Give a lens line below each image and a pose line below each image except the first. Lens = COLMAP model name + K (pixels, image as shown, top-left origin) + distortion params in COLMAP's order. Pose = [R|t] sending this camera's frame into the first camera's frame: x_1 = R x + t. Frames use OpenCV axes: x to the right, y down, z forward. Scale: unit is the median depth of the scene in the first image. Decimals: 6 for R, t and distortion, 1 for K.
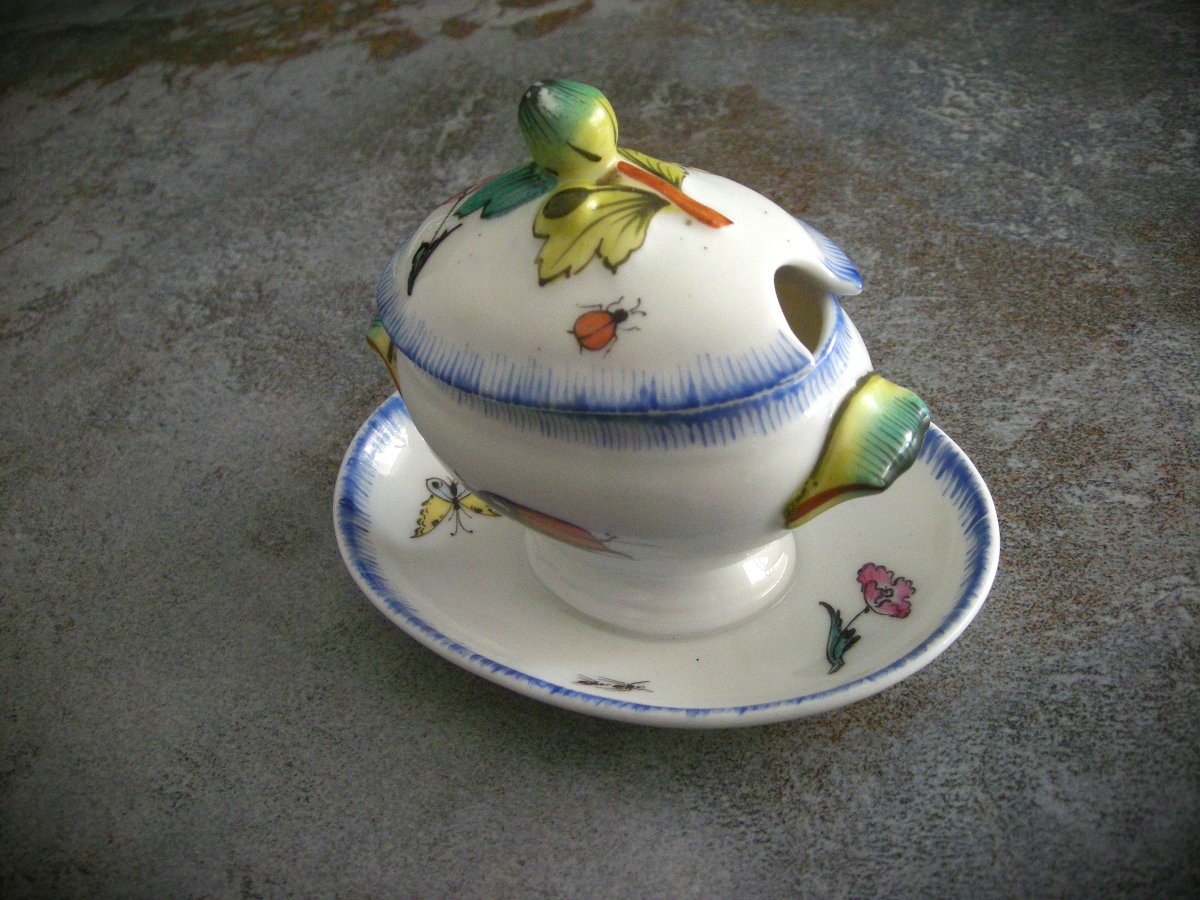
lens RADIAL K [[1216.7, 0, 610.6], [0, 1216.7, 461.3], [0, 0, 1]] dist [-0.193183, 0.113814]
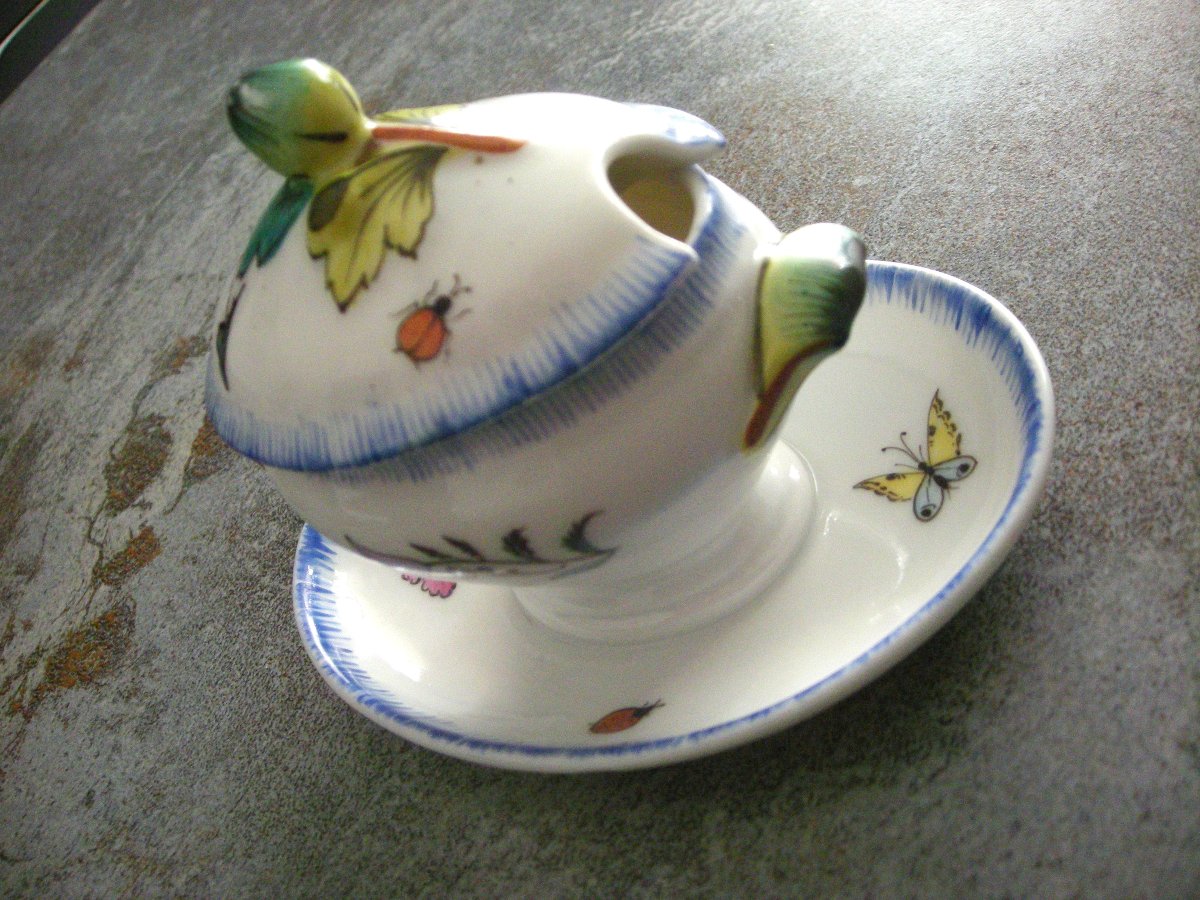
lens RADIAL K [[1216.8, 0, 613.1], [0, 1216.8, 460.0], [0, 0, 1]] dist [-0.191463, 0.110598]
pose [[0.338187, -0.680730, 0.649797, -0.881319], [0.884586, 0.465575, 0.027355, -0.378364], [-0.321151, 0.565550, 0.759615, 0.864014]]
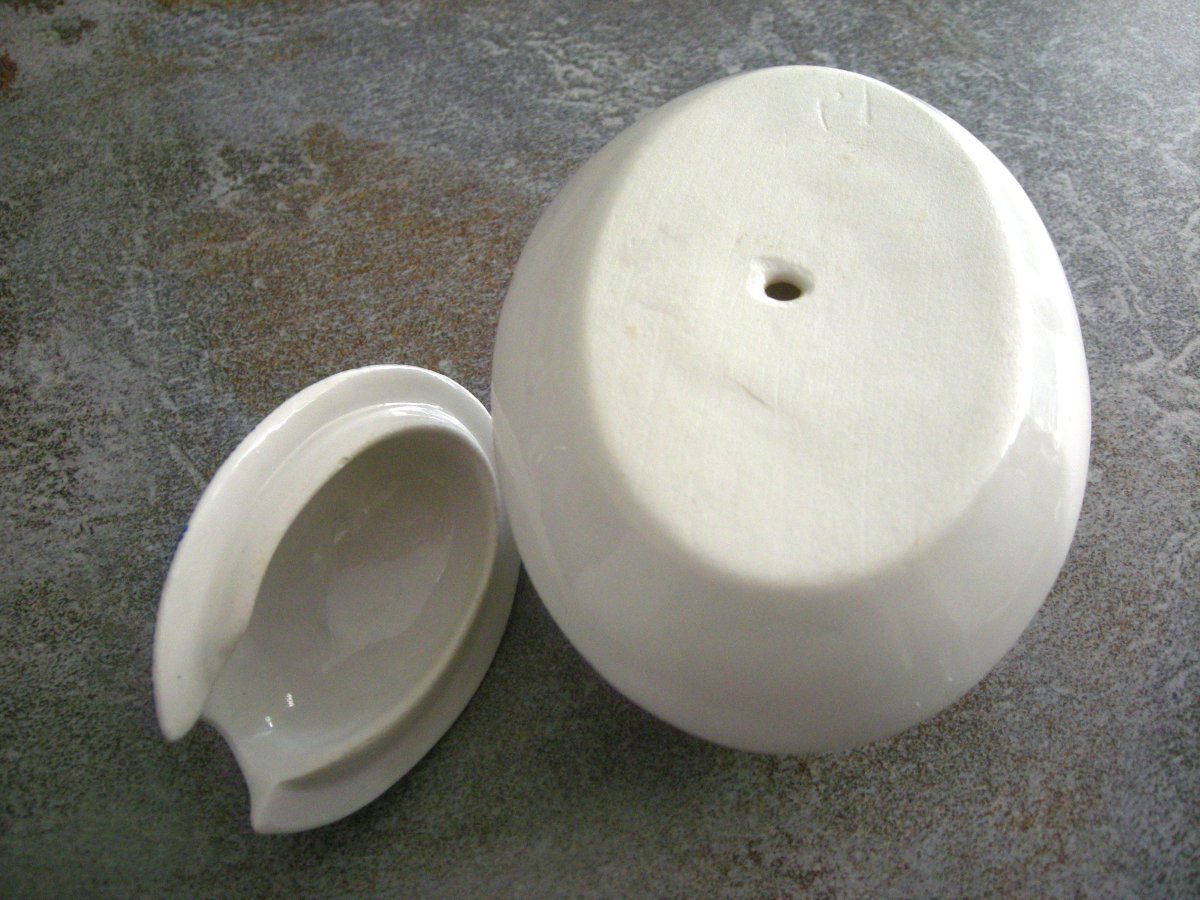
lens RADIAL K [[1216.7, 0, 610.6], [0, 1216.7, 461.3], [0, 0, 1]] dist [-0.193183, 0.113814]
pose [[0.757177, -0.421588, 0.498945, -0.409645], [0.356565, 0.906757, 0.225065, -0.389806], [-0.547307, 0.007492, 0.836899, 0.399794]]
